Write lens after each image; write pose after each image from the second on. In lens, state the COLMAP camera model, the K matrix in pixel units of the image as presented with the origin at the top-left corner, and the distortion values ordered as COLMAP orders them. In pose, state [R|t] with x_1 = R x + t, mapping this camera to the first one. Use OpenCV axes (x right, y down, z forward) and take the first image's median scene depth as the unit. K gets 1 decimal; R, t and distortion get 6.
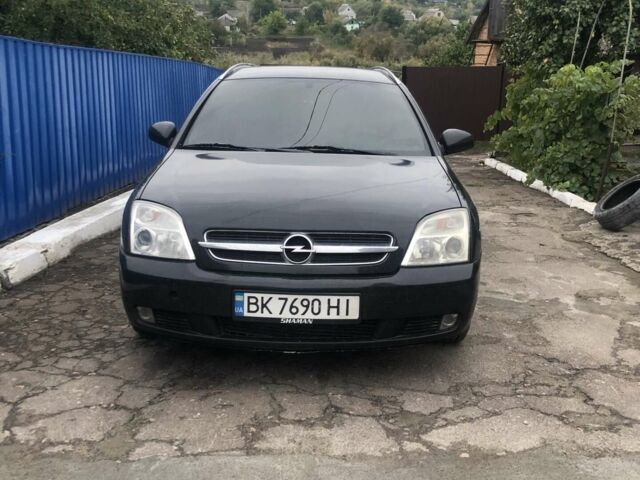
lens RADIAL K [[702.0, 0, 322.2], [0, 702.0, 242.1], [0, 0, 1]] dist [-0.001541, 0.000000]
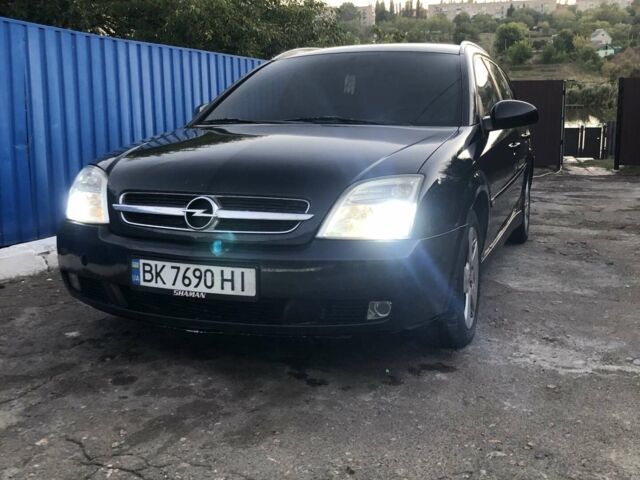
lens RADIAL K [[702.0, 0, 322.2], [0, 702.0, 238.0], [0, 0, 1]] dist [-0.001541, 0.000000]
pose [[0.941635, 0.034387, -0.334873, 0.409613], [-0.051907, 0.997704, -0.043507, 0.071892], [0.332608, 0.058350, 0.941258, 0.225040]]
